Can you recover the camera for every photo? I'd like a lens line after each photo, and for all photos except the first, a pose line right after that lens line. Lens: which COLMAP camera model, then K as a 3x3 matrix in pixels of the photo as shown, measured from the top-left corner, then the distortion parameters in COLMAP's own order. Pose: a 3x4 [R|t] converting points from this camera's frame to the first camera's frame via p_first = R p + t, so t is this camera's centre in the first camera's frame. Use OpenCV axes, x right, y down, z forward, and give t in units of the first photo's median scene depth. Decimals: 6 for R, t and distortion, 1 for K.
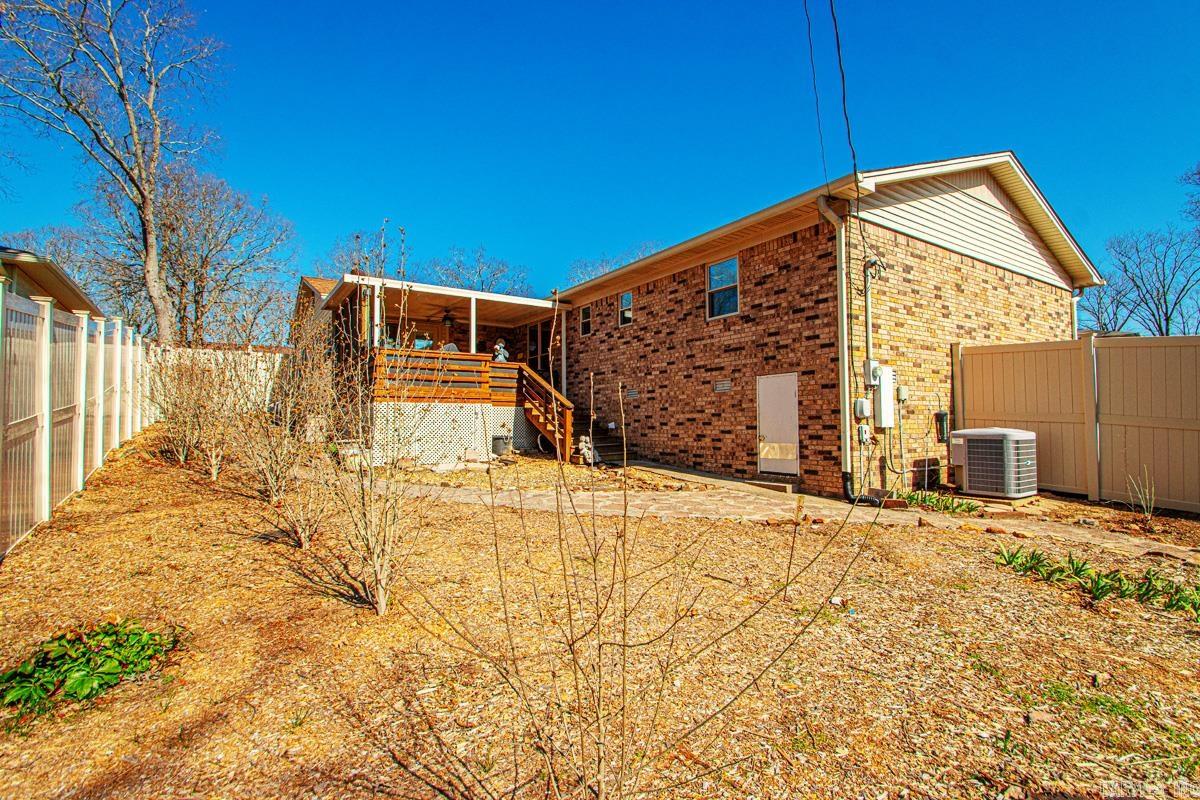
lens RADIAL K [[564.4, 0, 605.3], [0, 564.4, 394.6], [0, 0, 1]] dist [0.012972, -0.014113]
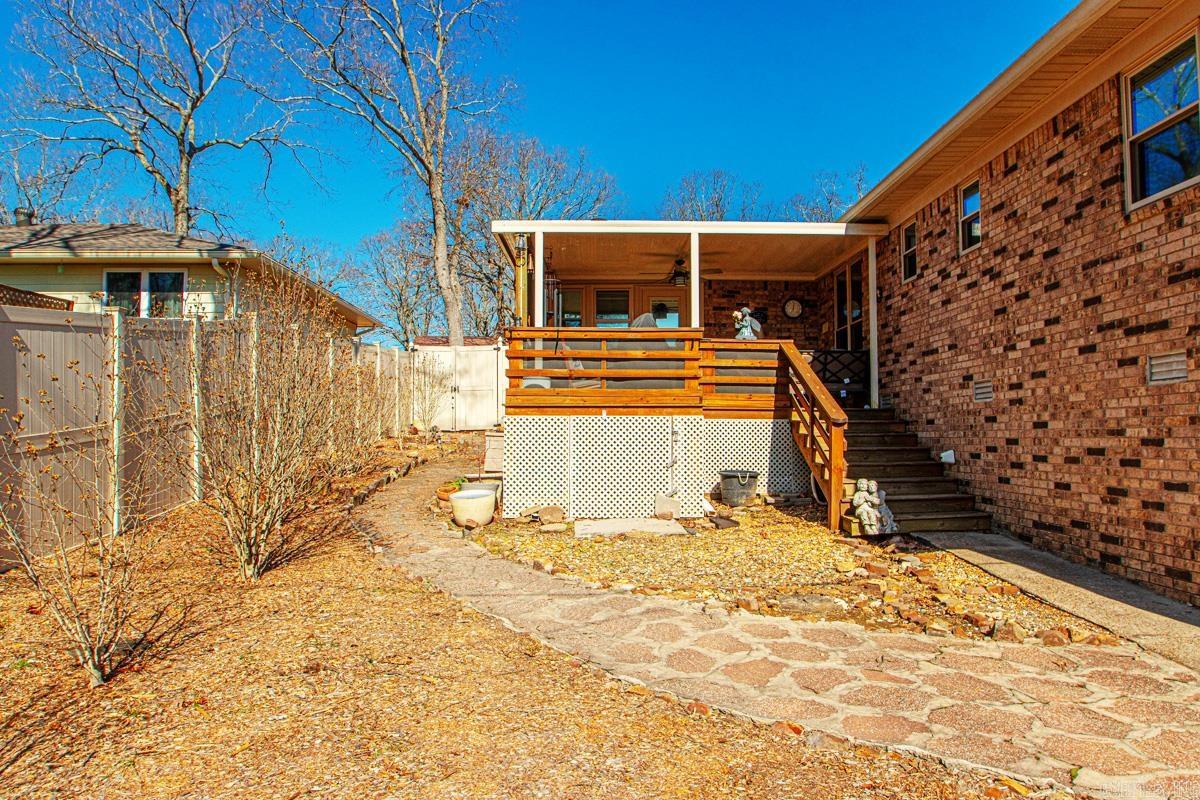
lens RADIAL K [[803.9, 0, 618.3], [0, 803.9, 396.2], [0, 0, 1]] dist [-0.032801, 0.005964]
pose [[0.835849, -0.019835, -0.548601, 0.185094], [0.022907, 0.999737, -0.001243, -0.004480], [0.548482, -0.011528, 0.836083, 0.317407]]
